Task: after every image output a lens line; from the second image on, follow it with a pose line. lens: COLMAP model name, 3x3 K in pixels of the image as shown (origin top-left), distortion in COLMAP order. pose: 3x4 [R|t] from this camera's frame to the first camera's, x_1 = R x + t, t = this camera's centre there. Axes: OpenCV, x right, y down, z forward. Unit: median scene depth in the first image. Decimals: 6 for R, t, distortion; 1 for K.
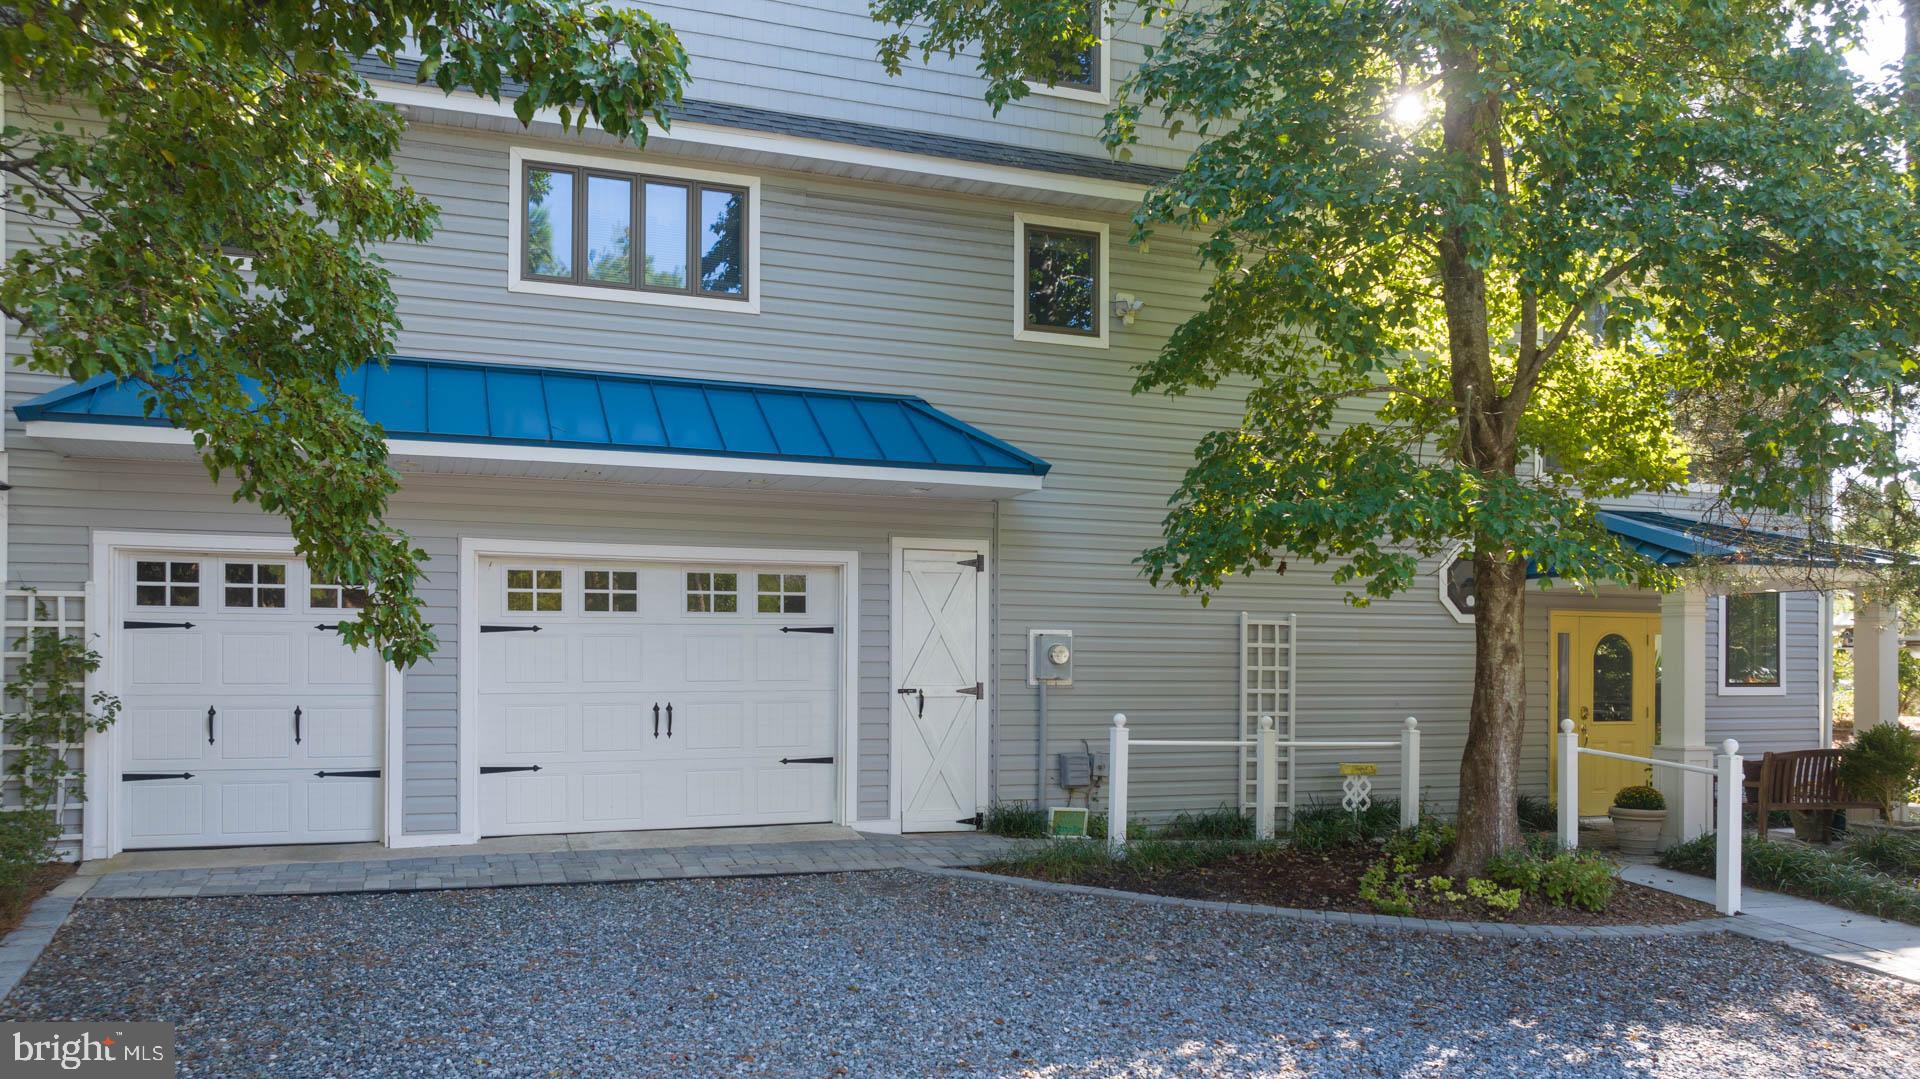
lens RADIAL K [[1378.3, 0, 906.2], [0, 1378.3, 647.2], [0, 0, 1]] dist [-0.014590, -0.001139]
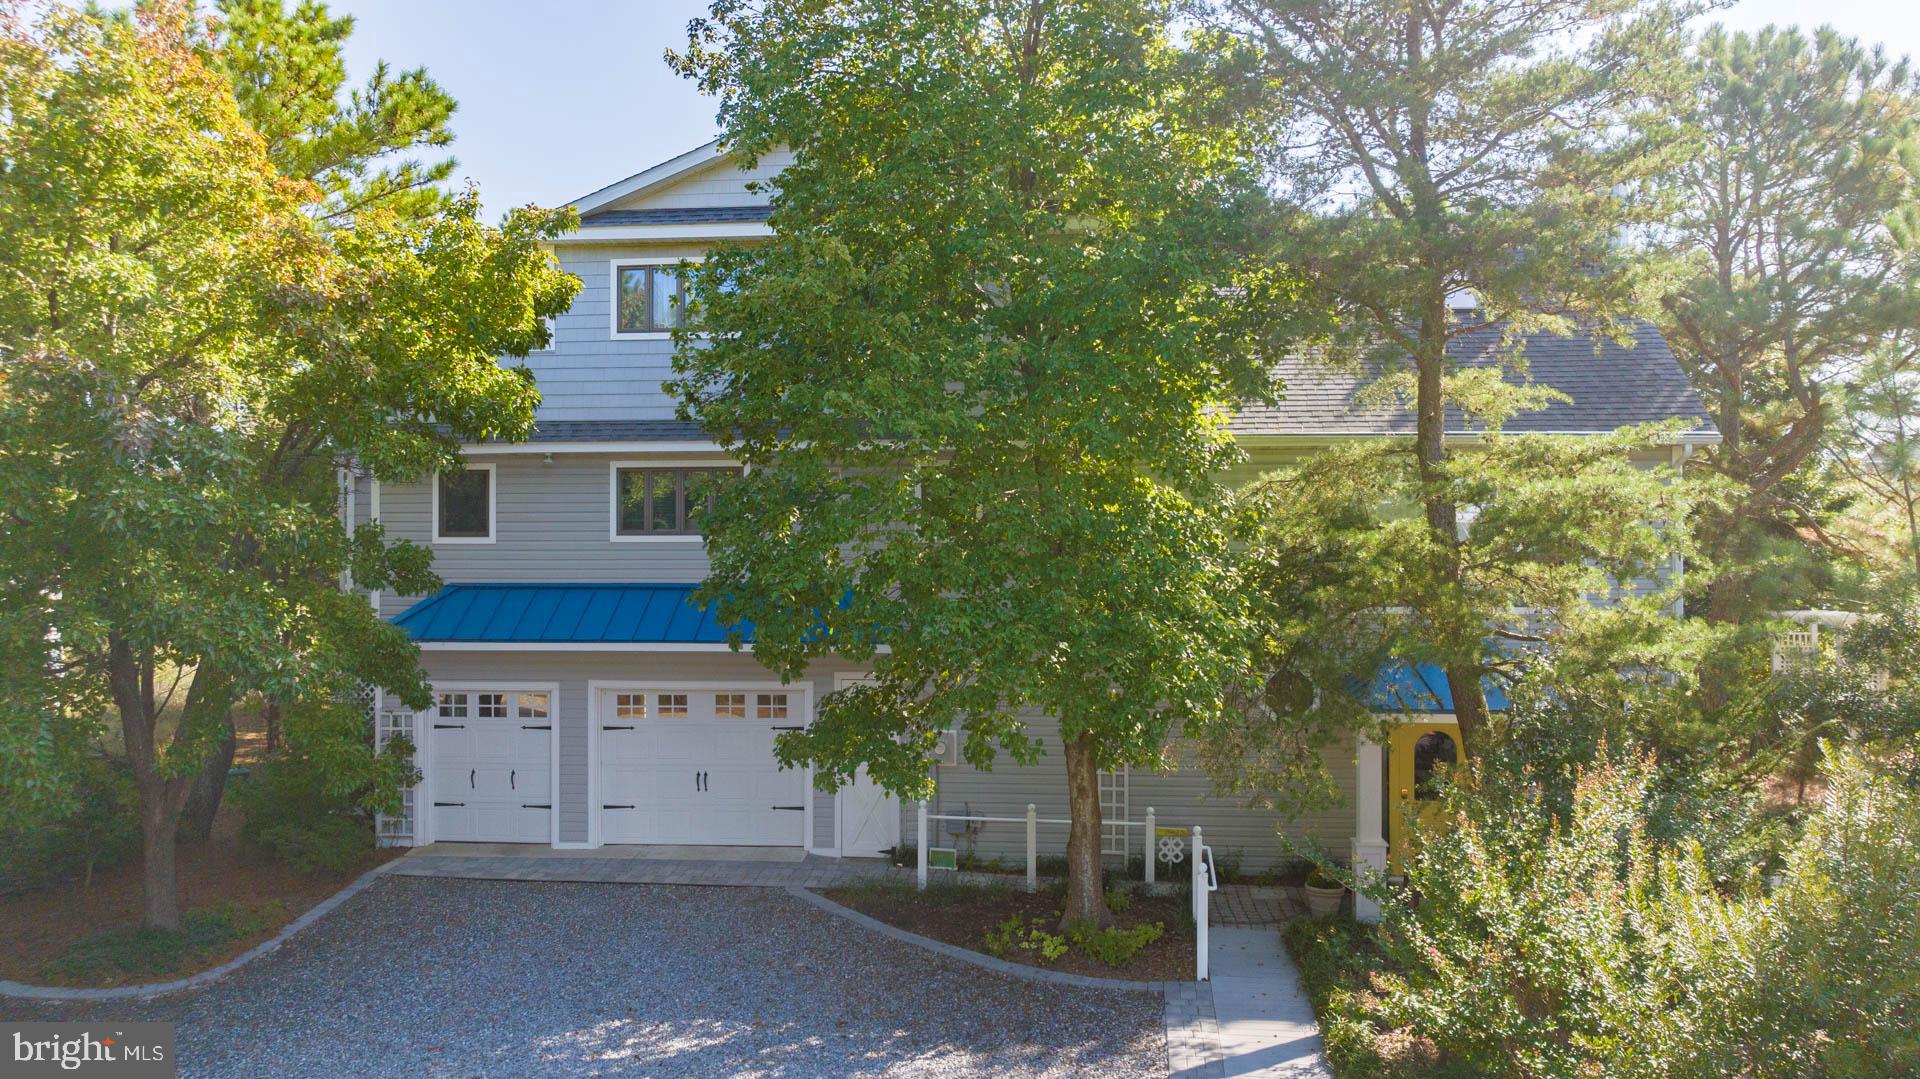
lens RADIAL K [[1344.4, 0, 971.2], [0, 1344.4, 539.2], [0, 0, 1]] dist [0.000952, -0.042759]
pose [[0.905703, -0.011446, -0.423758, 0.841577], [0.012629, 0.999920, -0.000016, -0.244858], [0.423724, -0.005337, 0.905776, -0.371743]]
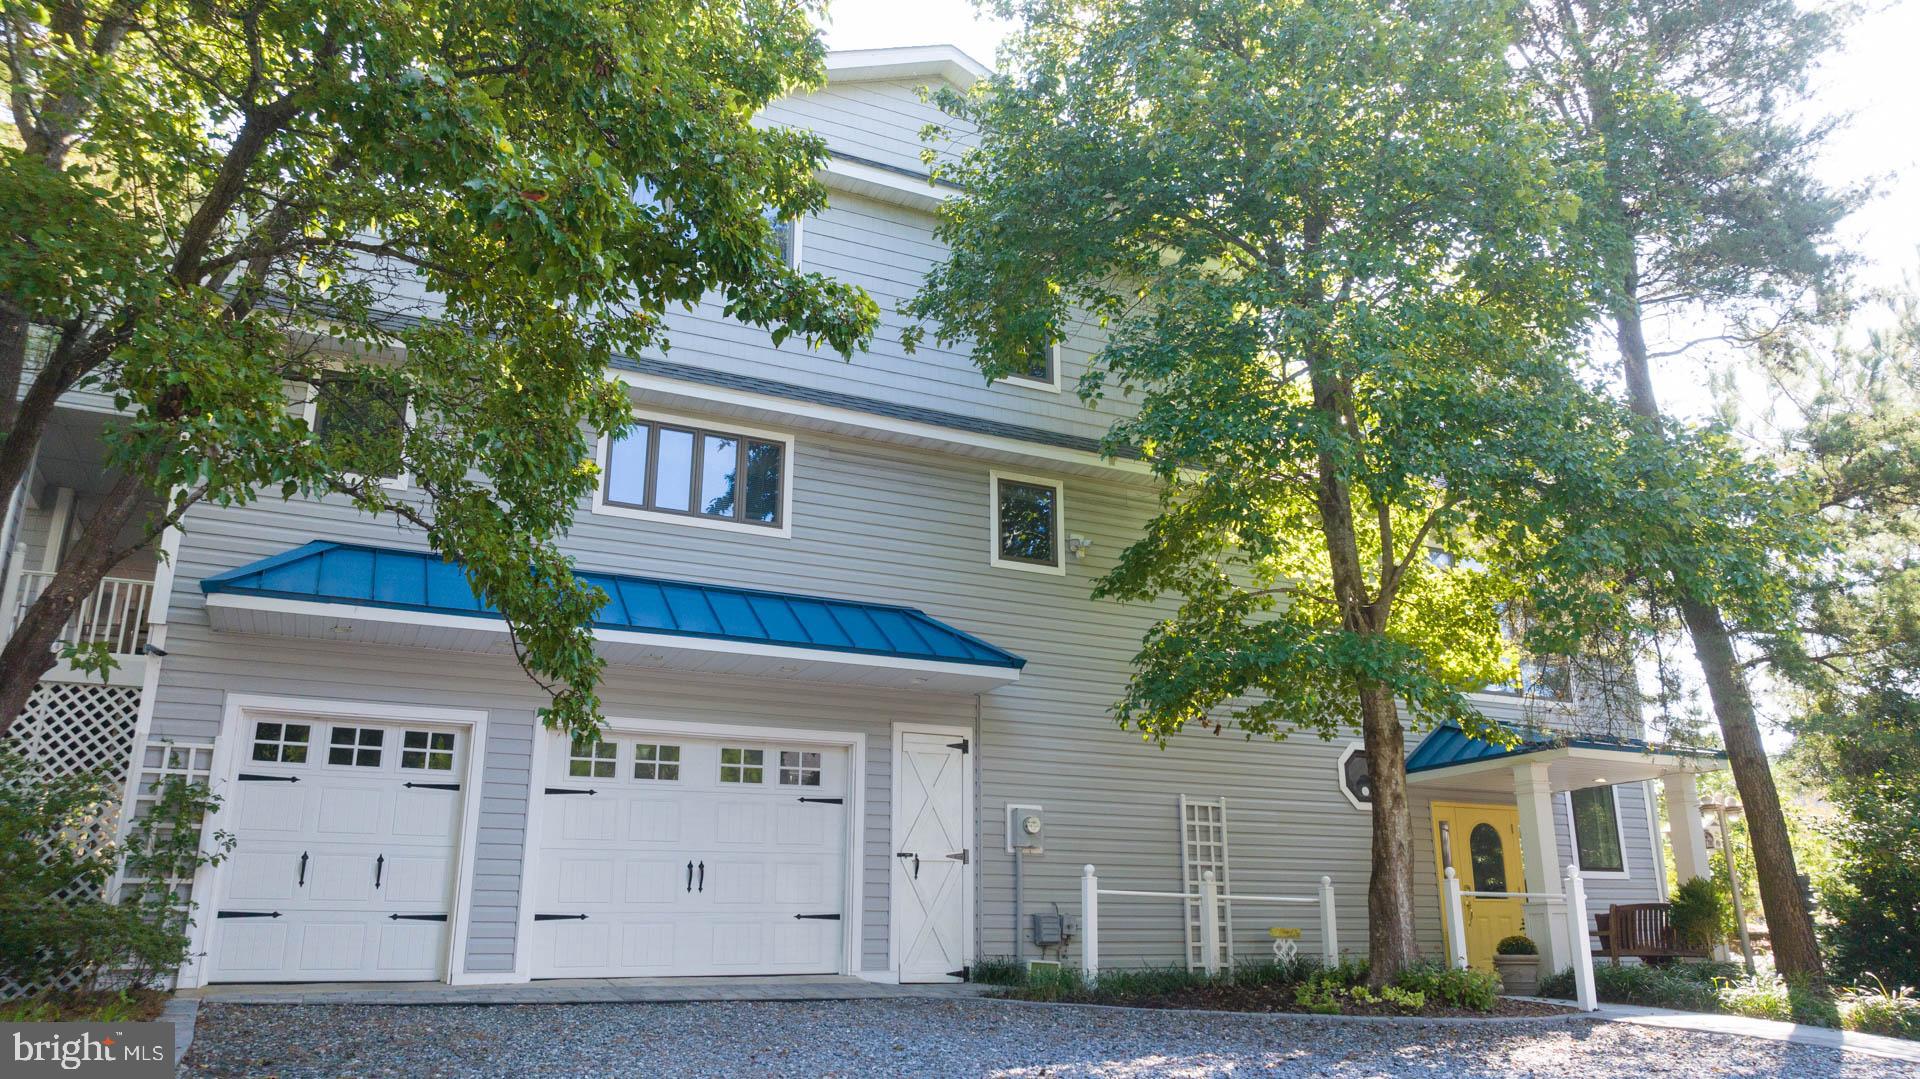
lens RADIAL K [[1344.4, 0, 971.2], [0, 1344.4, 539.2], [0, 0, 1]] dist [0.000952, -0.042759]
pose [[0.994168, 0.021486, 0.105683, -0.072900], [0.009366, 0.959050, -0.283080, 0.103073], [-0.107437, 0.282419, 0.953256, -0.172490]]
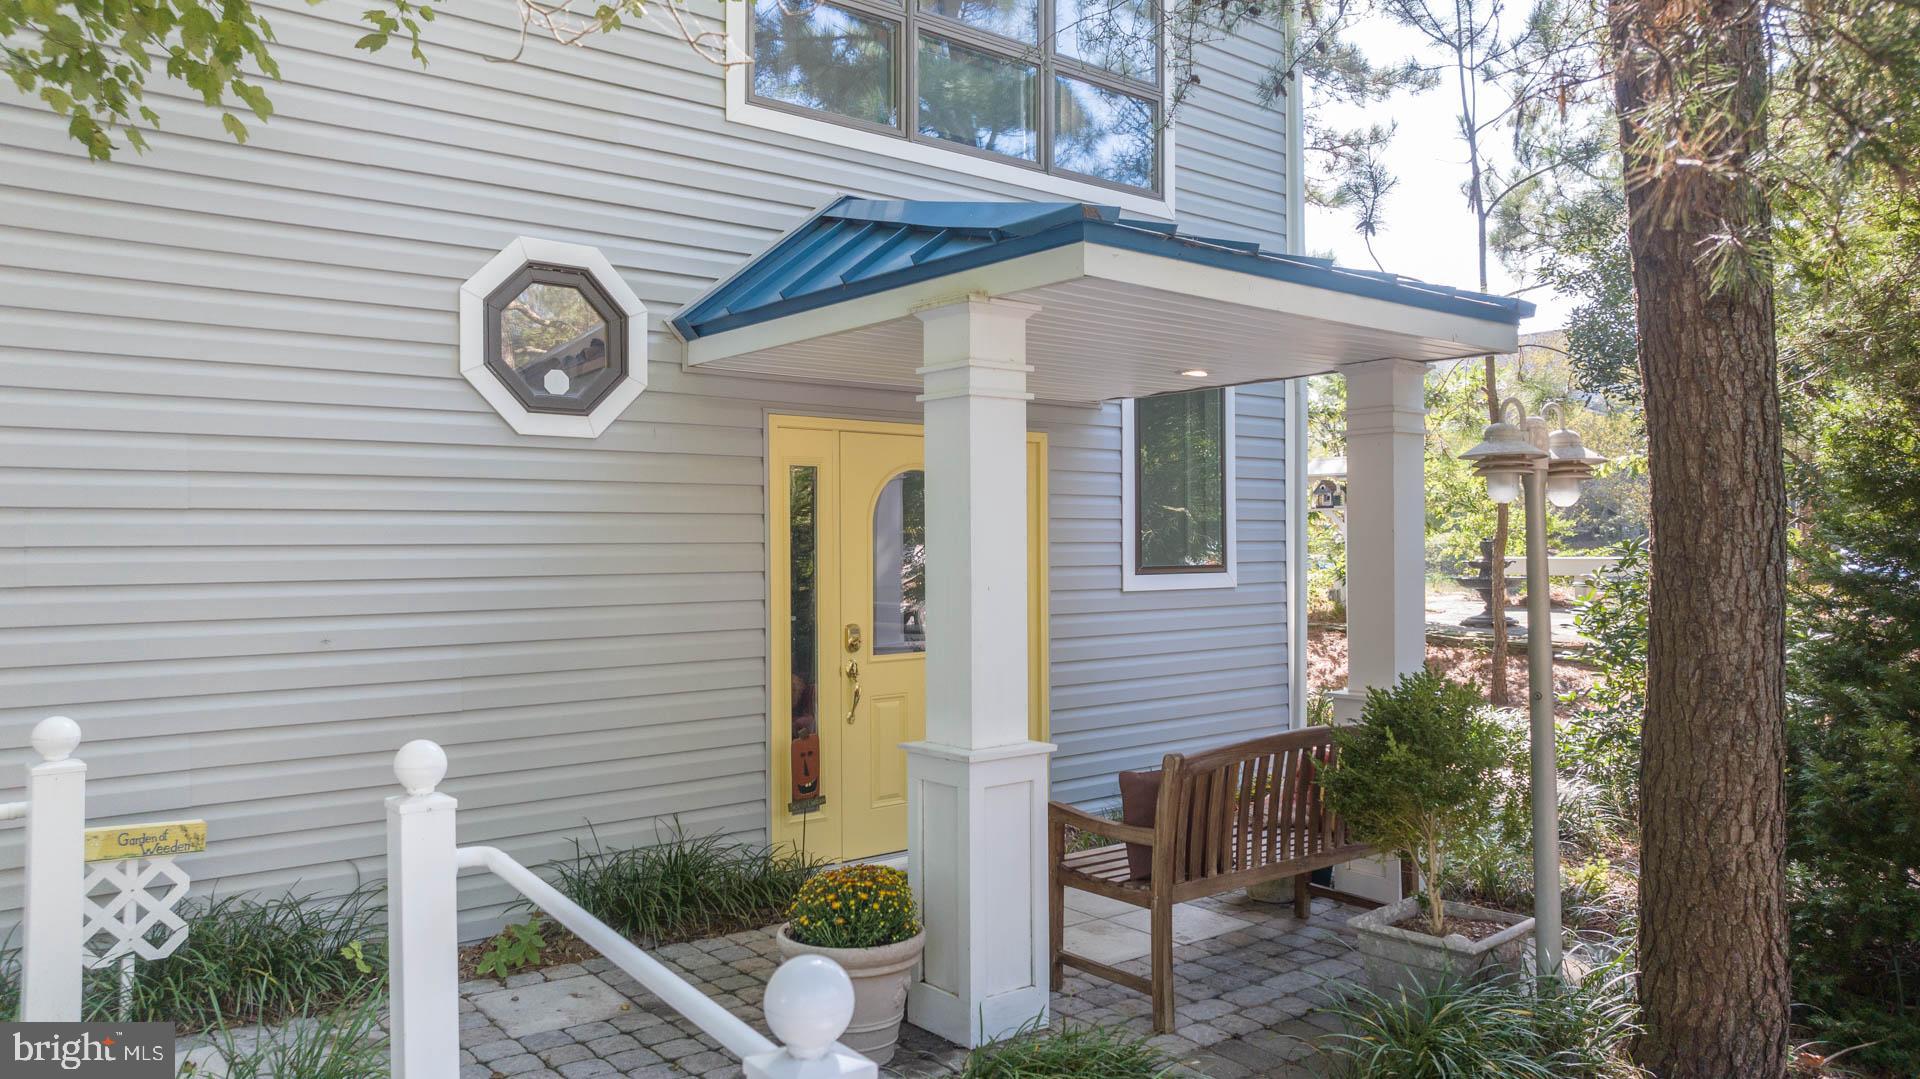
lens RADIAL K [[1344.4, 0, 971.2], [0, 1344.4, 539.2], [0, 0, 1]] dist [0.000952, -0.042759]
pose [[0.939015, -0.011162, 0.343694, 0.477551], [0.007520, 0.999901, 0.011928, 0.011732], [-0.343793, -0.008616, 0.939006, 0.709964]]
